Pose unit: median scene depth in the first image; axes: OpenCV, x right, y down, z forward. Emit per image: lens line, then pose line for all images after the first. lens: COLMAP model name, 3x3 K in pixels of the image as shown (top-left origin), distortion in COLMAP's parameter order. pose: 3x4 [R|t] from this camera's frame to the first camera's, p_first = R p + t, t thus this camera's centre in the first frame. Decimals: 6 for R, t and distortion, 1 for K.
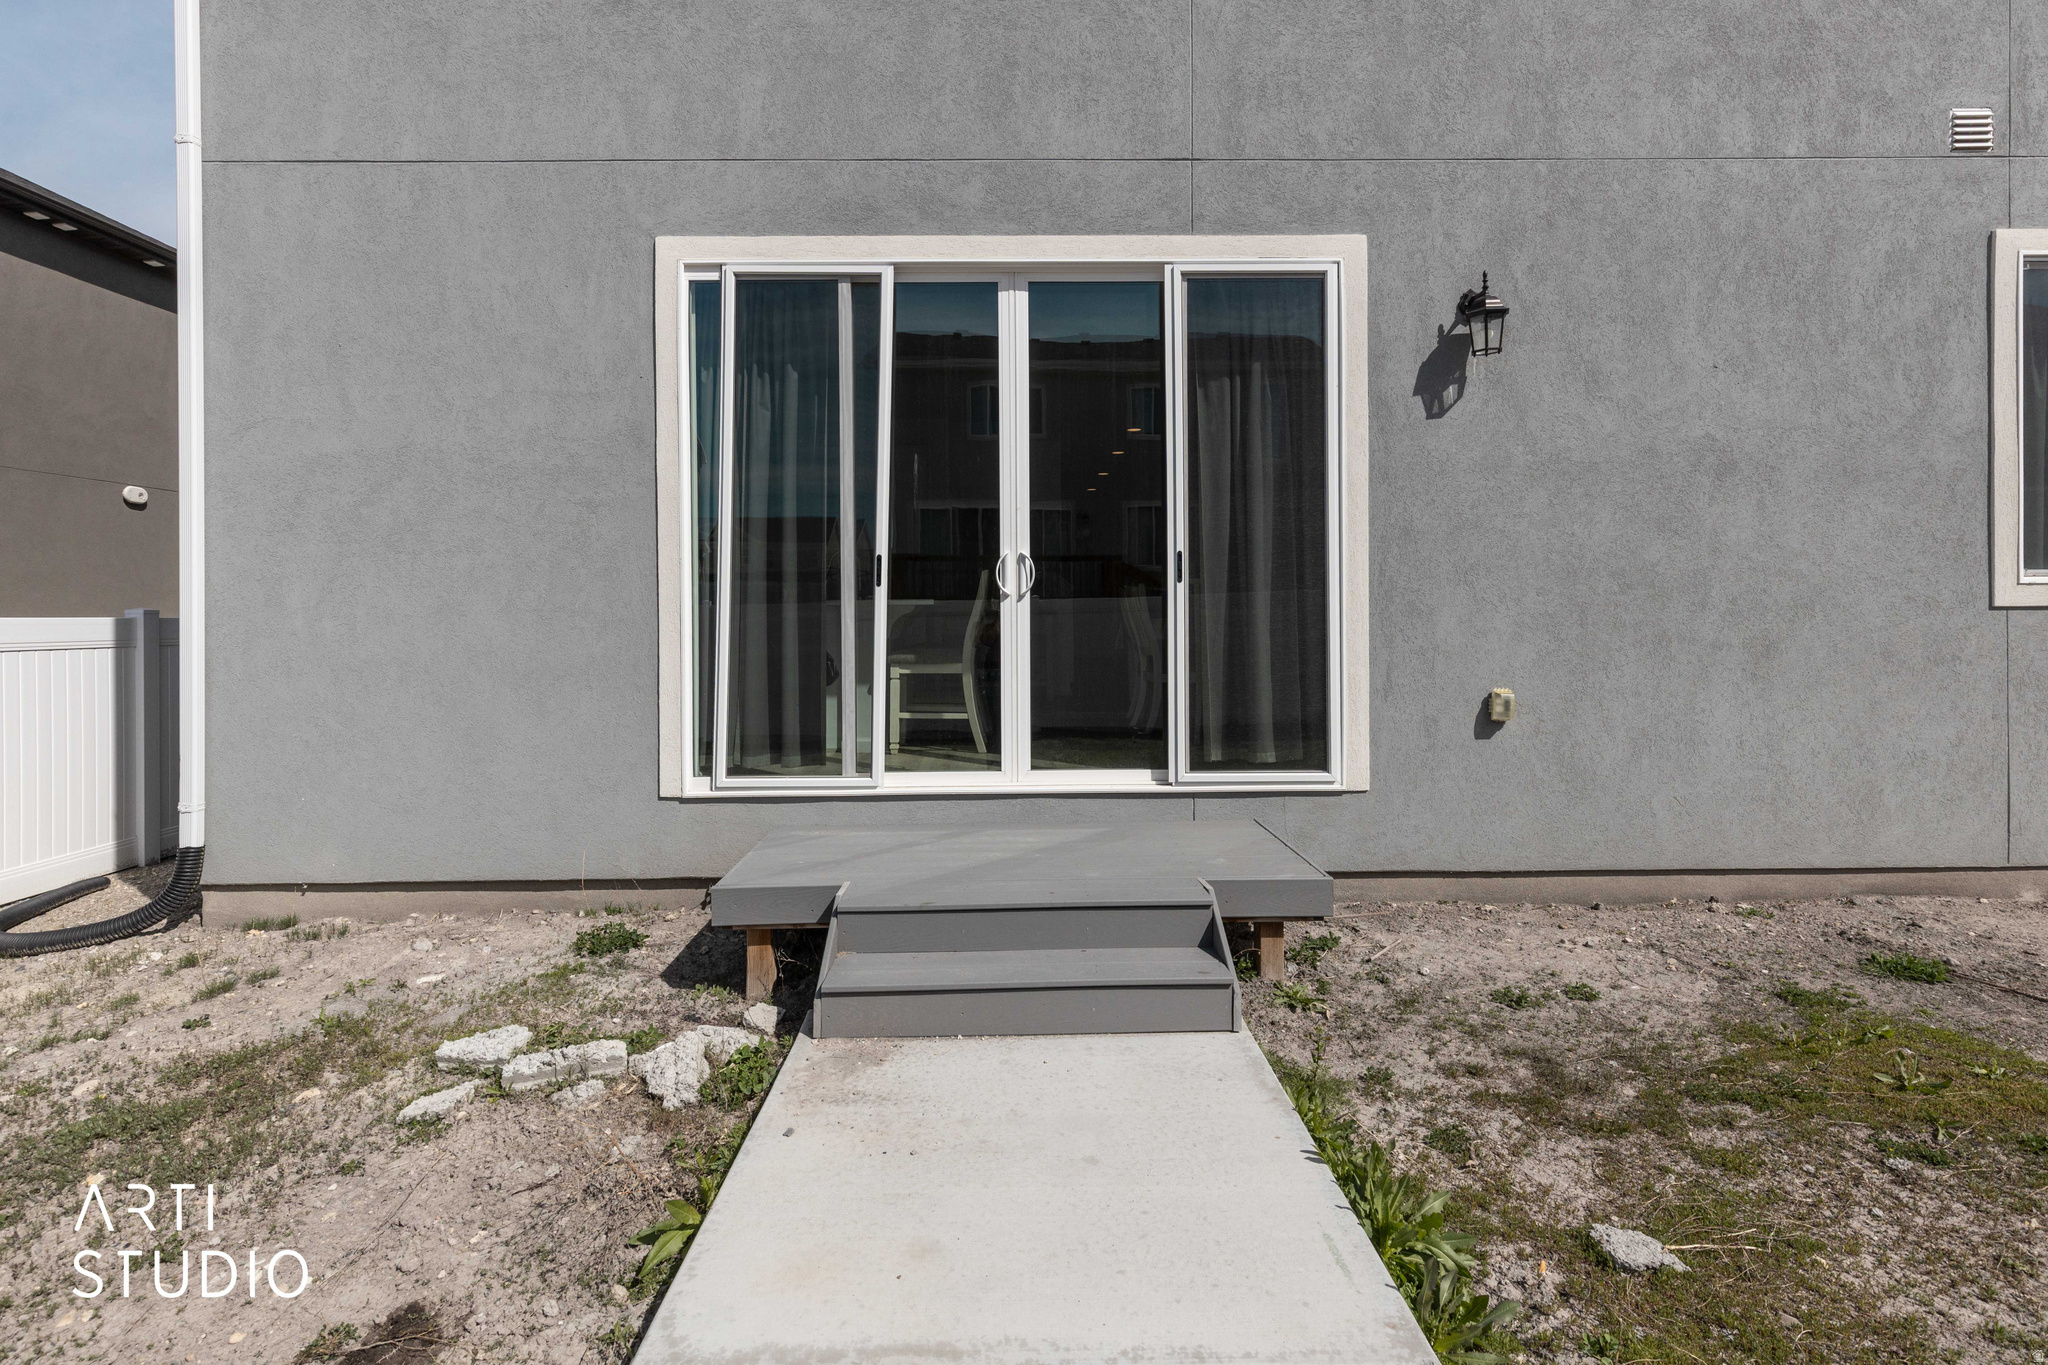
lens RADIAL K [[955.0, 0, 1026.5], [0, 955.0, 613.8], [0, 0, 1]] dist [0.009715, -0.002738]
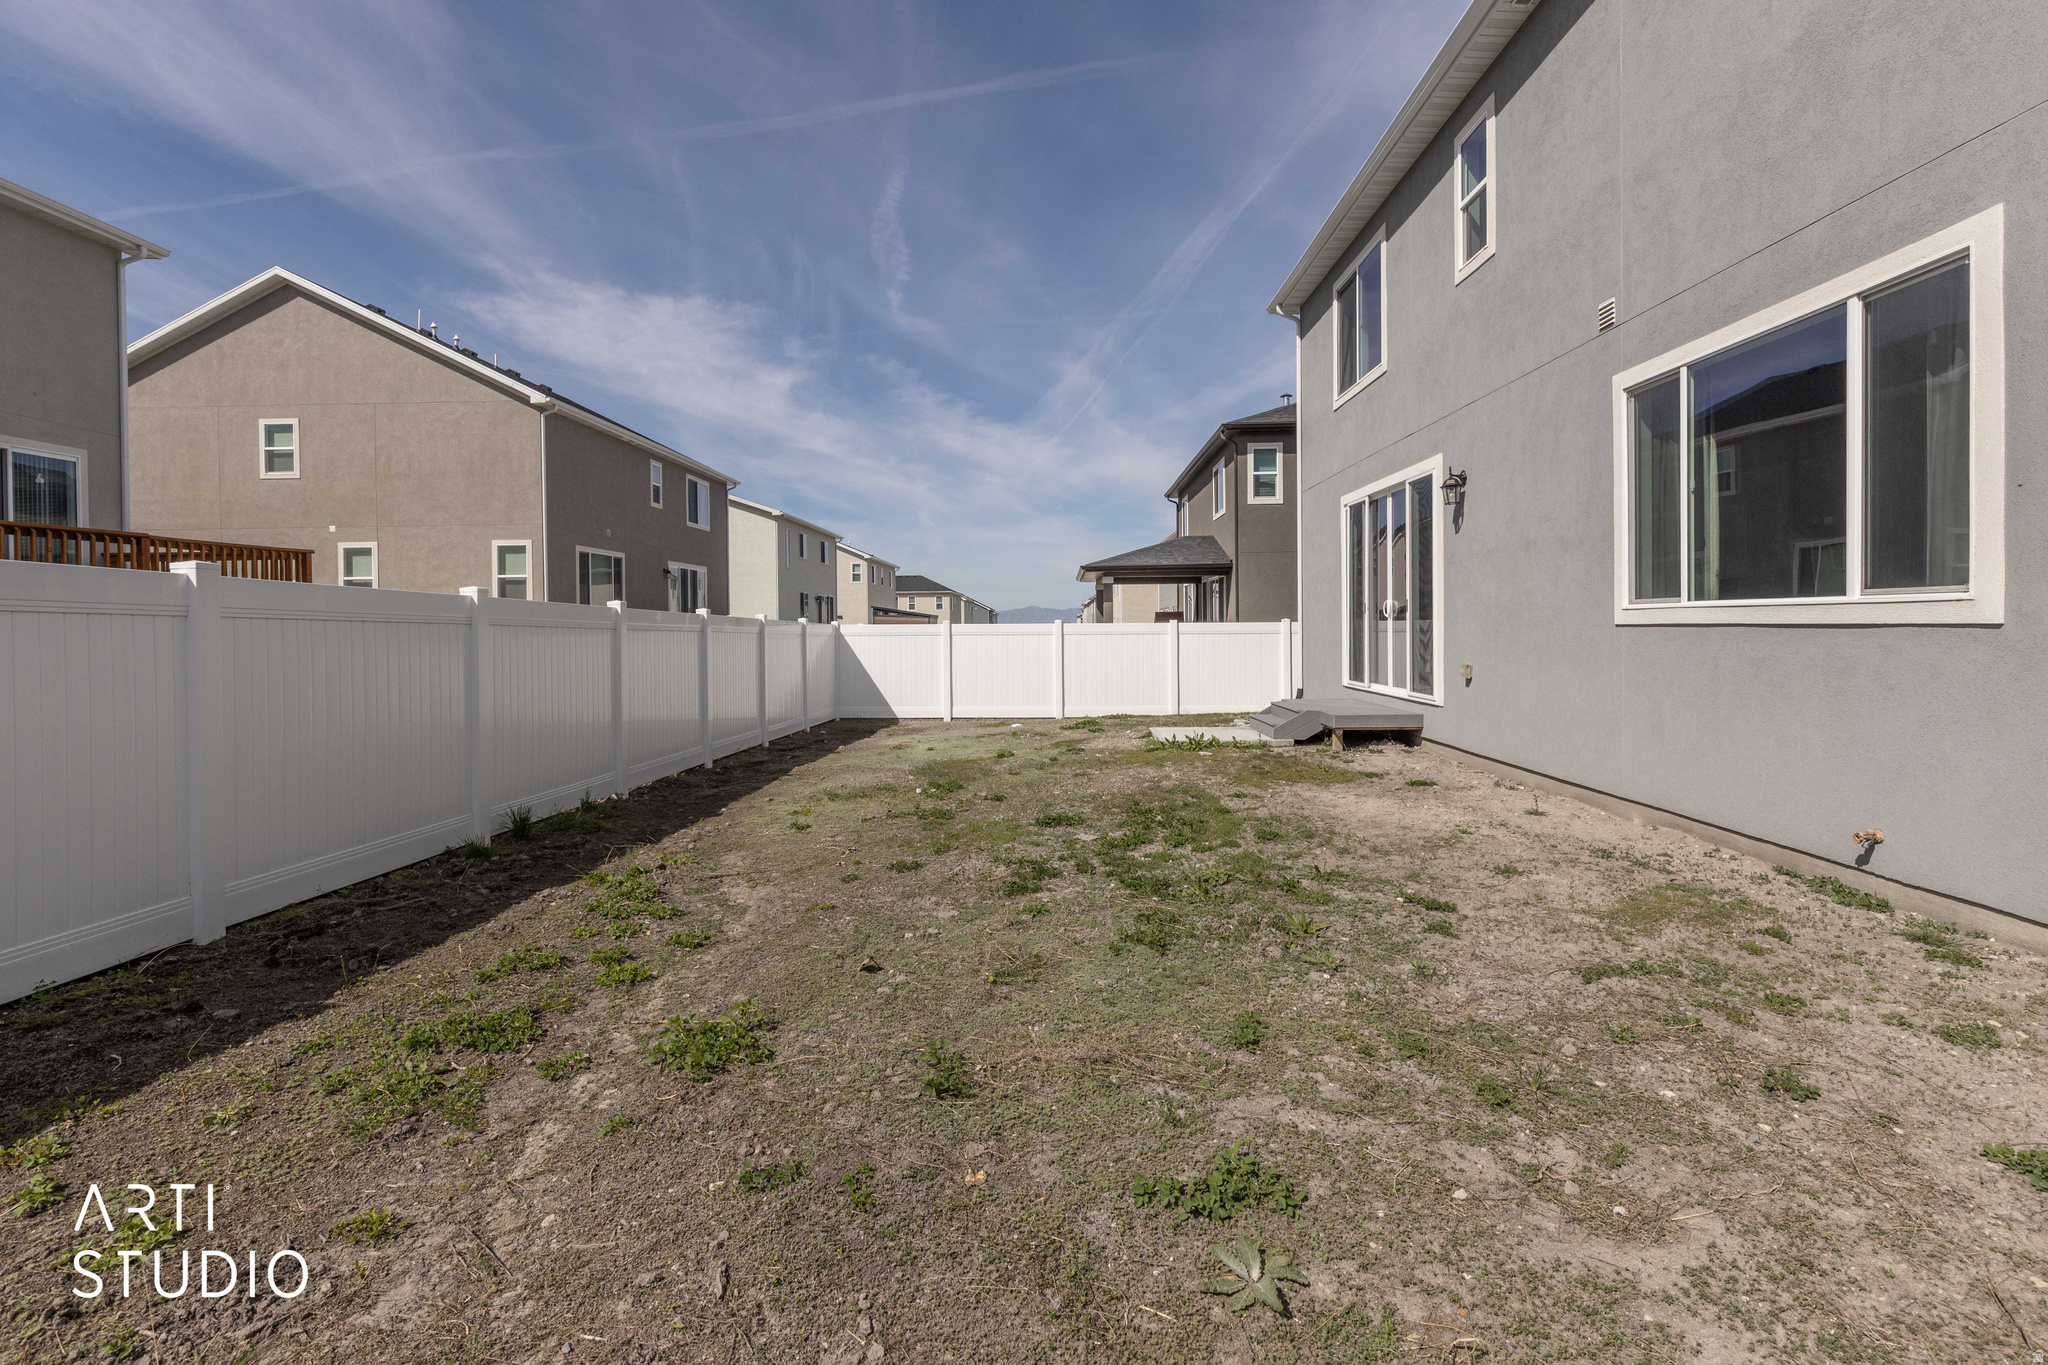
lens RADIAL K [[955.0, 0, 1017.0], [0, 955.0, 629.7], [0, 0, 1]] dist [0.009715, -0.002738]
pose [[-0.045287, 0.012823, -0.998892, 2.589112], [0.003546, 0.999913, 0.012675, -0.022494], [0.998968, -0.002968, -0.045328, 0.130526]]
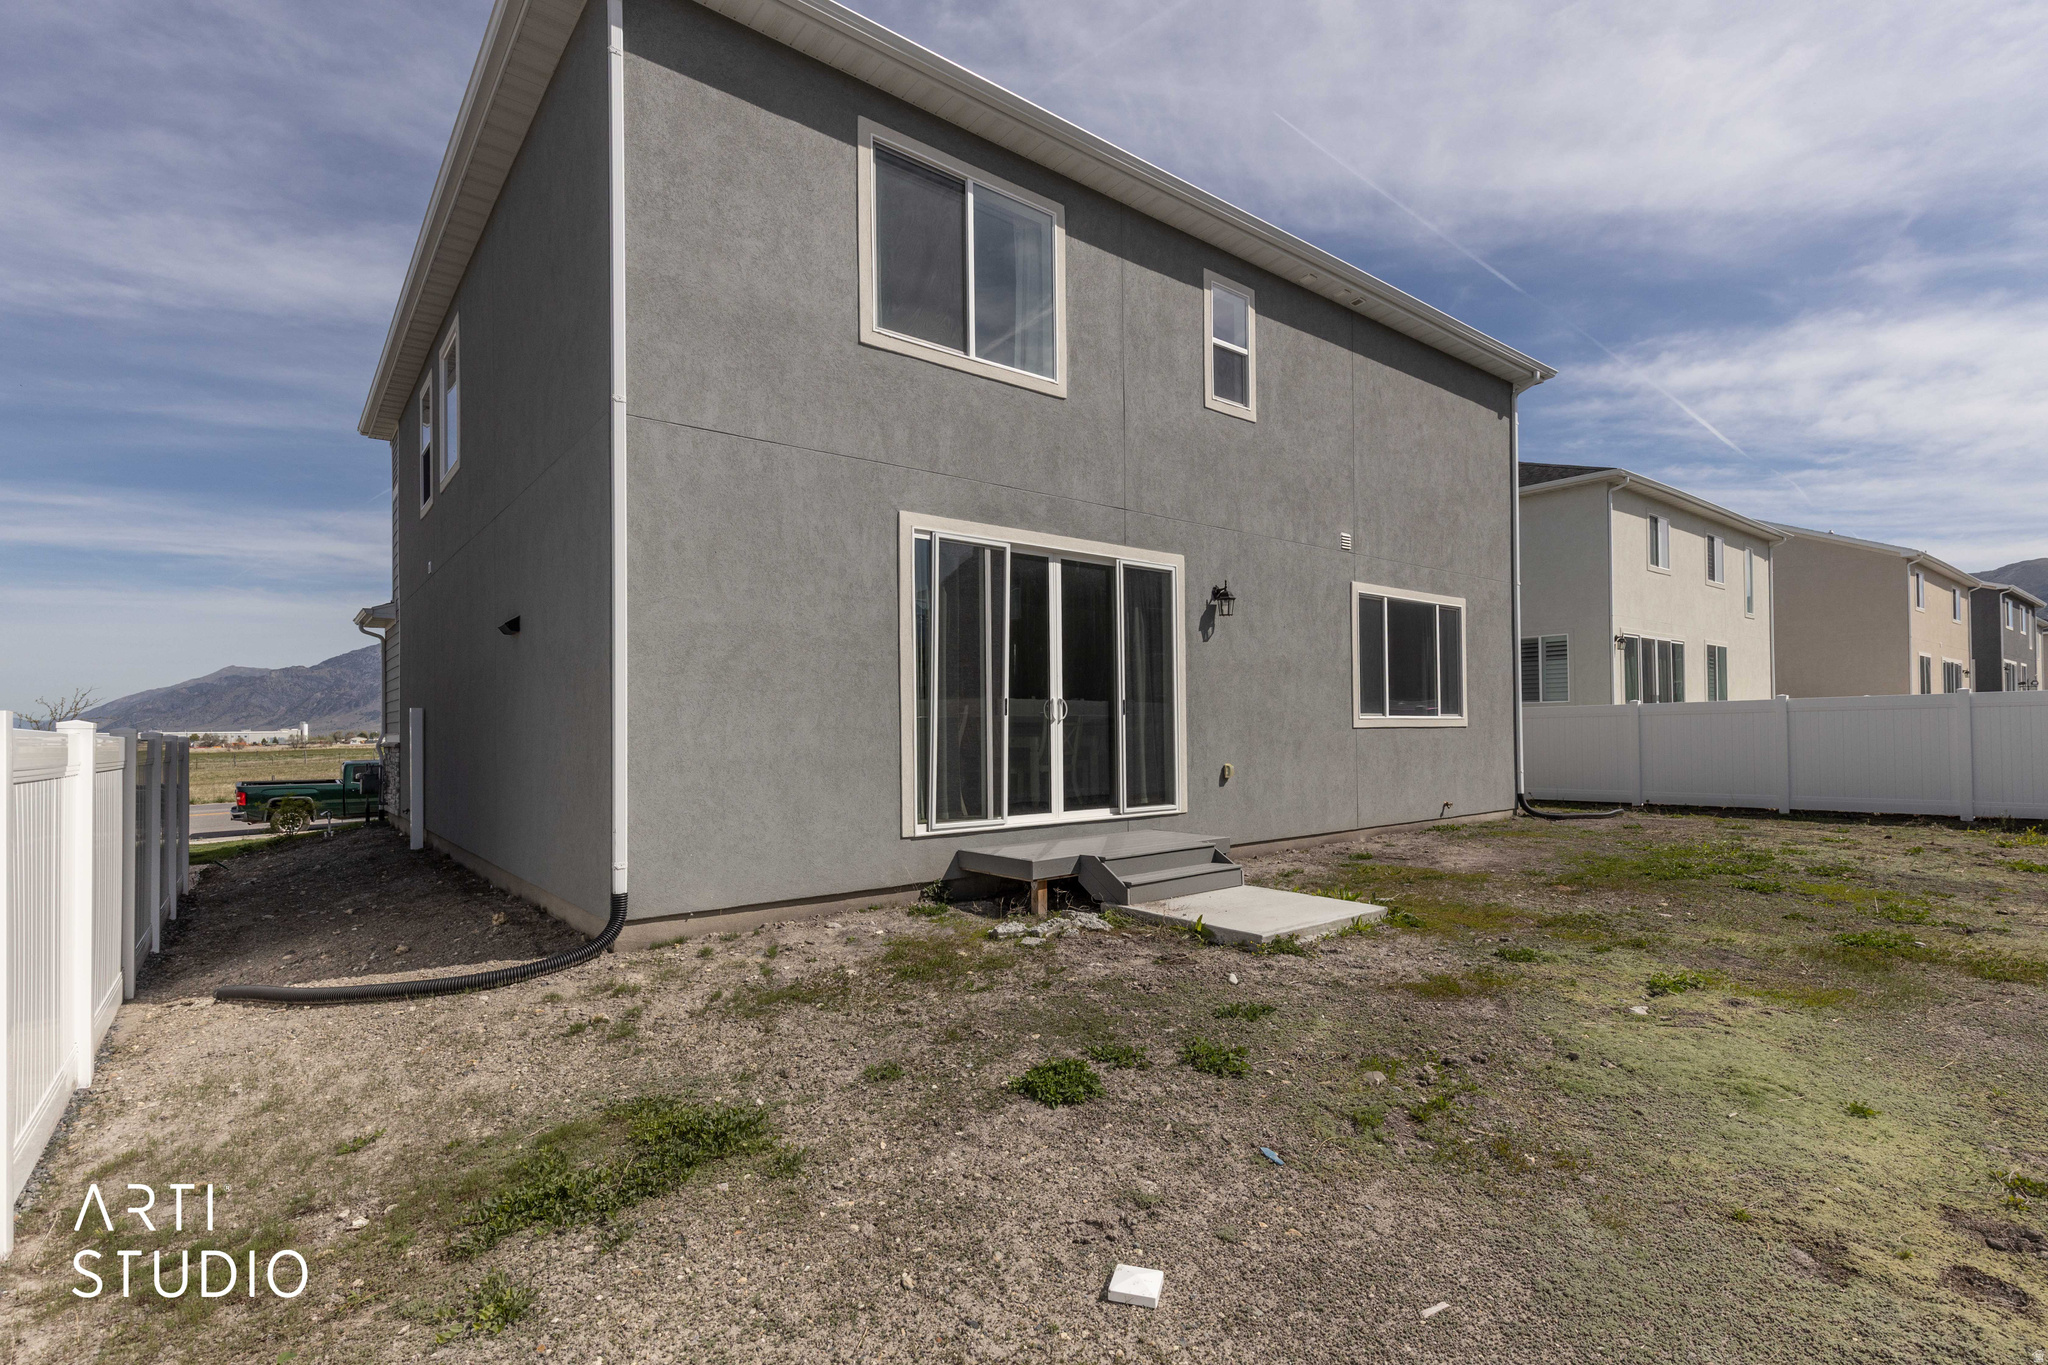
lens RADIAL K [[955.0, 0, 1047.2], [0, 955.0, 725.6], [0, 0, 1]] dist [0.009715, -0.002738]
pose [[0.783469, 0.003450, 0.621421, -1.233058], [0.008019, 0.999845, -0.015661, 0.020277], [-0.621379, 0.017253, 0.783320, -0.495891]]
